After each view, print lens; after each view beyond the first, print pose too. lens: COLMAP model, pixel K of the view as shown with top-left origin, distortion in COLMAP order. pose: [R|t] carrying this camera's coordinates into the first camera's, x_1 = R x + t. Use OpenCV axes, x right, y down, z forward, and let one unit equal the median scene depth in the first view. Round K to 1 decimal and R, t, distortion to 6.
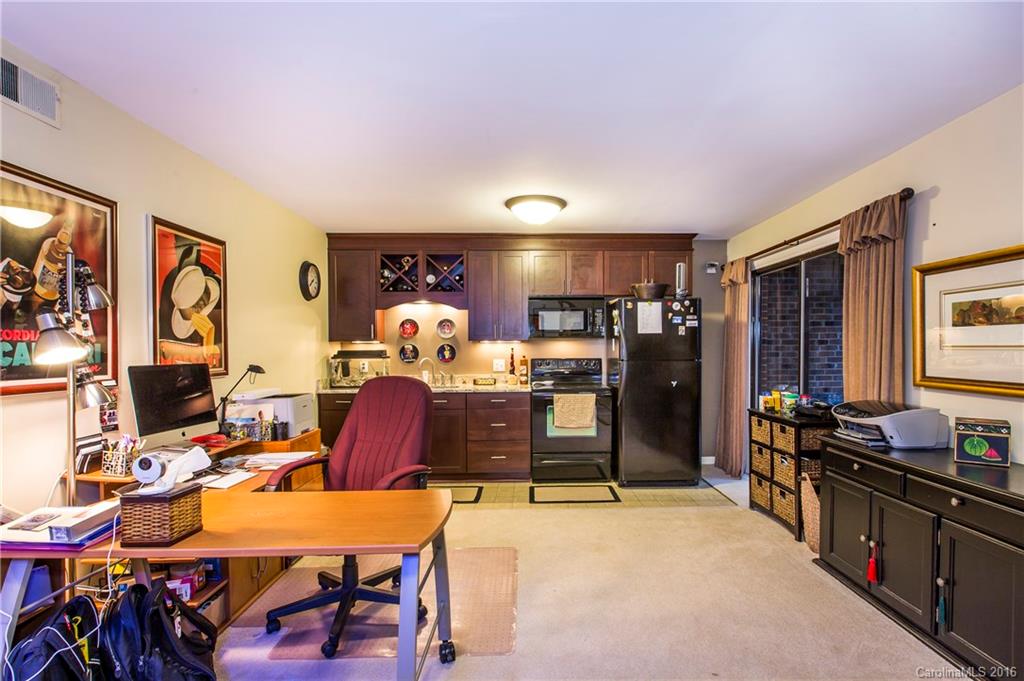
lens RADIAL K [[503.1, 0, 509.9], [0, 503.1, 330.3], [0, 0, 1]] dist [-0.016095, -0.000194]
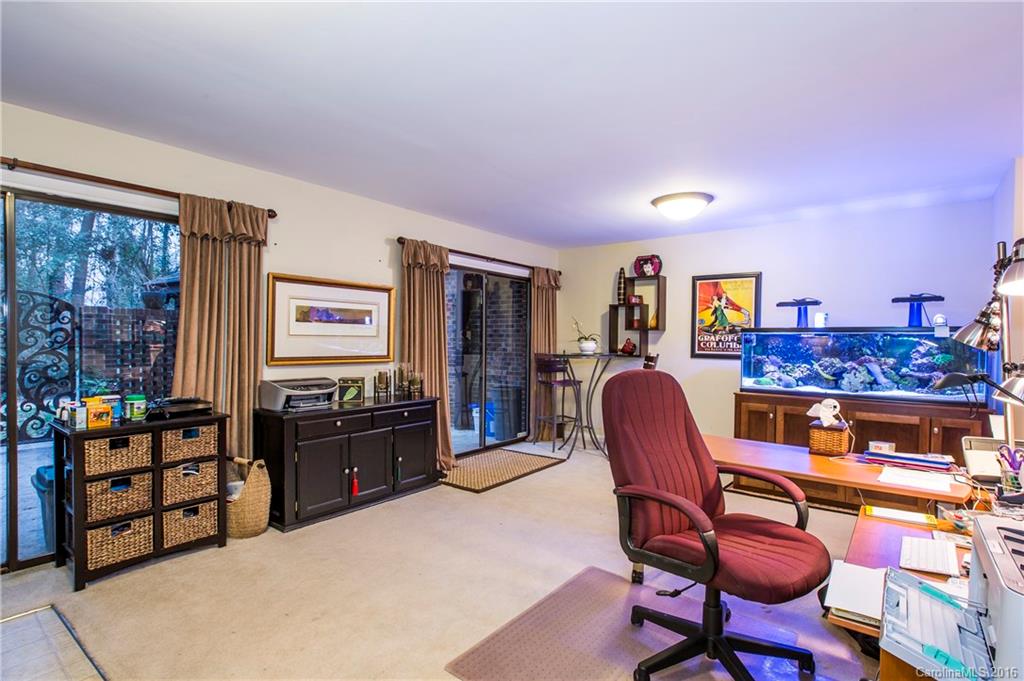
lens RADIAL K [[503.1, 0, 509.9], [0, 503.1, 330.3], [0, 0, 1]] dist [-0.016095, -0.000194]
pose [[-0.805072, 0.004317, 0.593162, -0.475099], [-0.028460, 0.998541, -0.045896, 0.065771], [-0.592495, -0.053831, -0.803774, 1.763675]]
